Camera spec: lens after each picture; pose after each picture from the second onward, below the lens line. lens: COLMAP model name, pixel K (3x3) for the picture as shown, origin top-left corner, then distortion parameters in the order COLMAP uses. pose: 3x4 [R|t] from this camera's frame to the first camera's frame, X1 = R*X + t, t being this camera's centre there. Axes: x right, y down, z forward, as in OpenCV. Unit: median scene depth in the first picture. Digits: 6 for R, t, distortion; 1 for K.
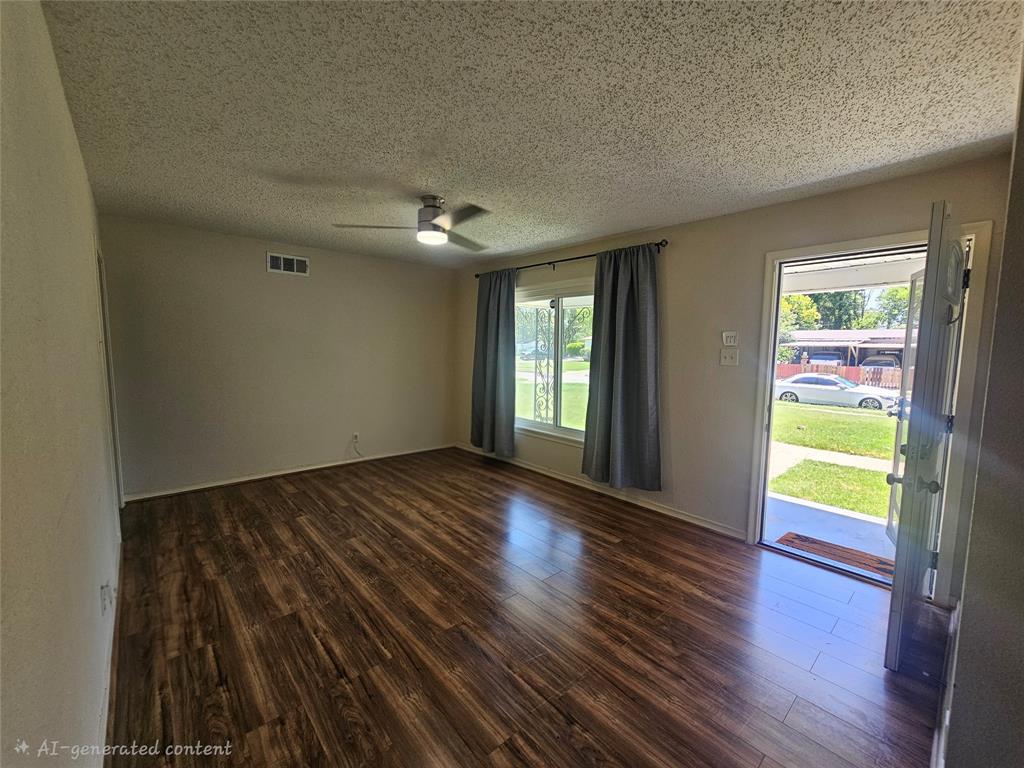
lens RADIAL K [[419.3, 0, 512.5], [0, 419.3, 381.7], [0, 0, 1]] dist [0.002174, 0.000082]
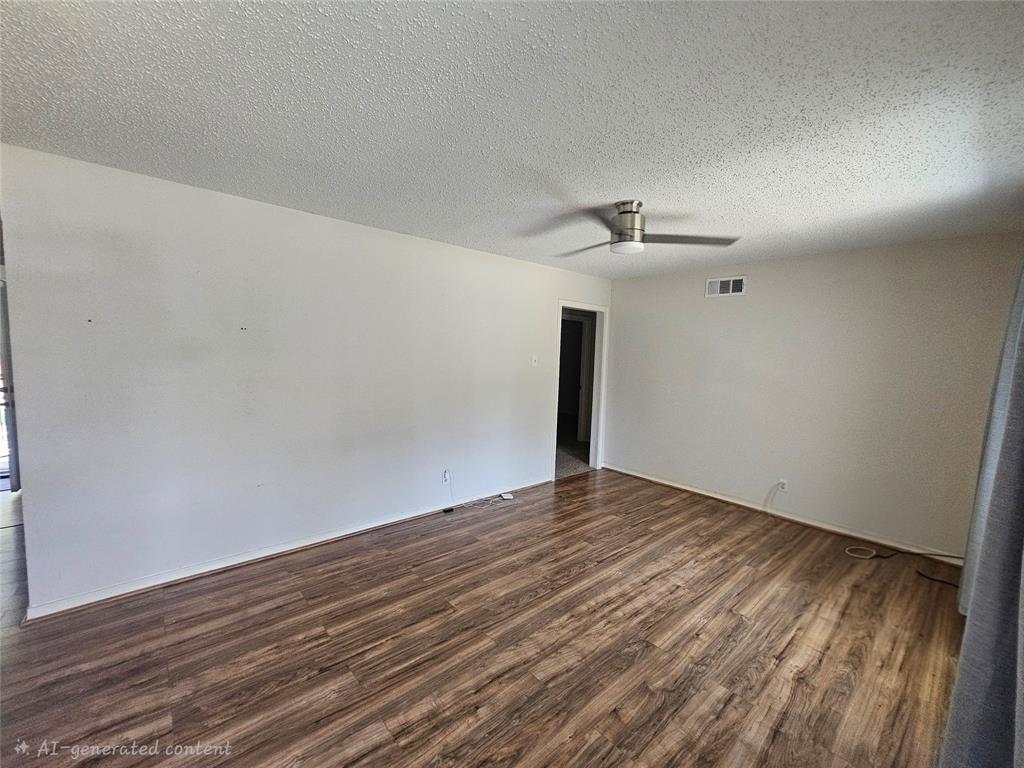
lens RADIAL K [[419.3, 0, 512.5], [0, 419.3, 383.9], [0, 0, 1]] dist [0.002174, 0.000082]
pose [[-0.004808, 0.064738, -0.997891, 0.826143], [-0.115703, 0.991164, 0.064859, -0.102857], [0.993272, 0.115771, 0.002725, 0.918985]]
